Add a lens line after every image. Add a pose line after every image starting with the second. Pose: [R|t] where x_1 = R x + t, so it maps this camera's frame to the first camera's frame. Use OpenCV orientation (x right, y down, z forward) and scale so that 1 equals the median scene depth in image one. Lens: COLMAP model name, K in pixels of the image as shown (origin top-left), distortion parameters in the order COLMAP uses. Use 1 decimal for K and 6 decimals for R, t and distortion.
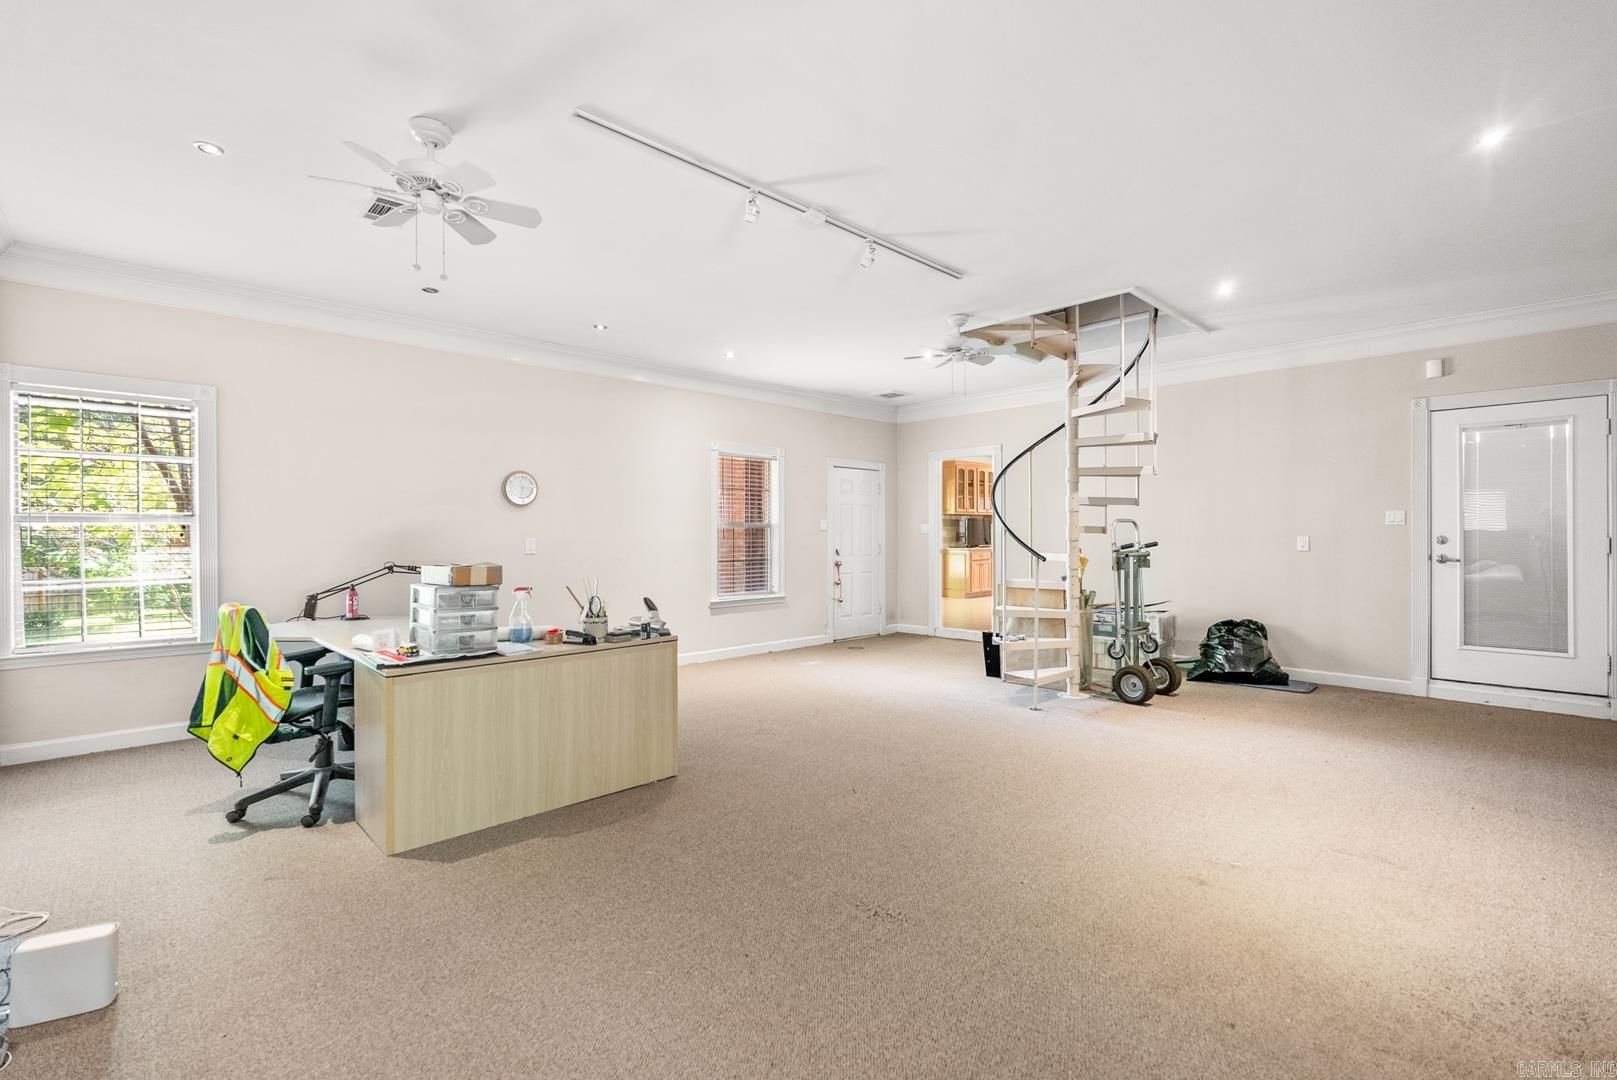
lens RADIAL K [[721.7, 0, 808.5], [0, 721.7, 540.0], [0, 0, 1]] dist [-0.001324, -0.000224]
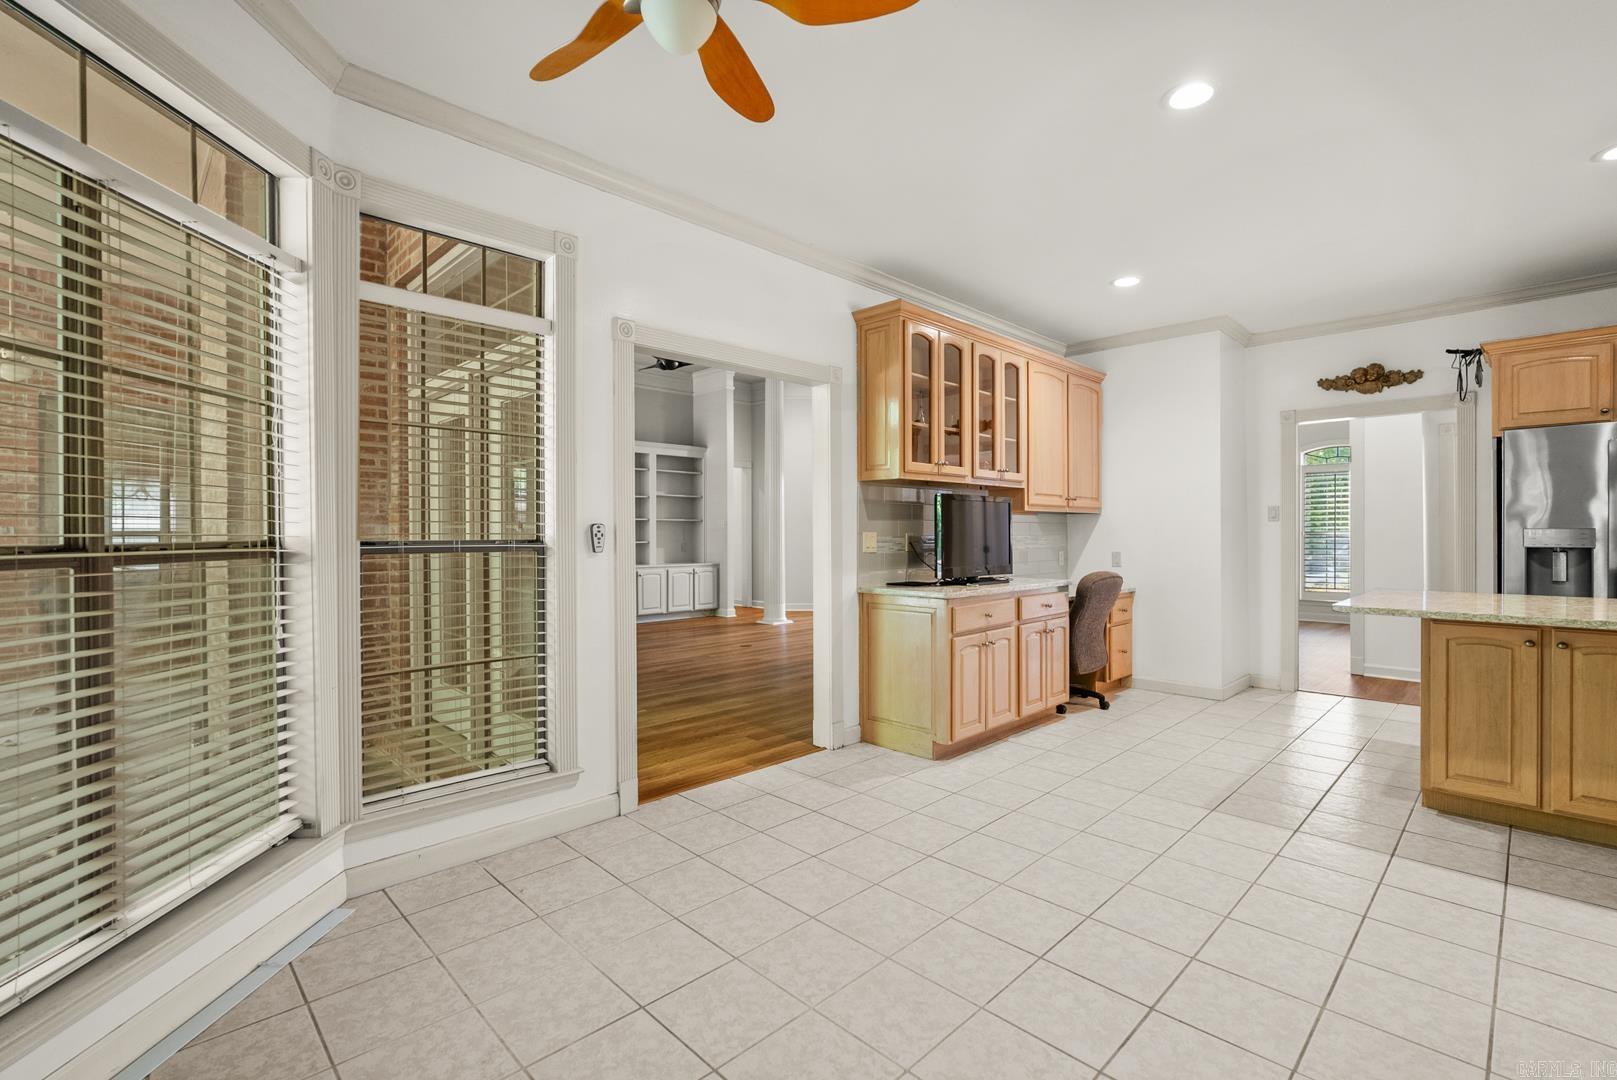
lens RADIAL K [[721.7, 0, 808.5], [0, 721.7, 540.0], [0, 0, 1]] dist [-0.001324, -0.000224]
pose [[0.999975, 0.002437, 0.006707, 0.160058], [-0.002410, 0.999989, -0.004040, -0.008365], [-0.006716, 0.004024, 0.999969, 0.684952]]
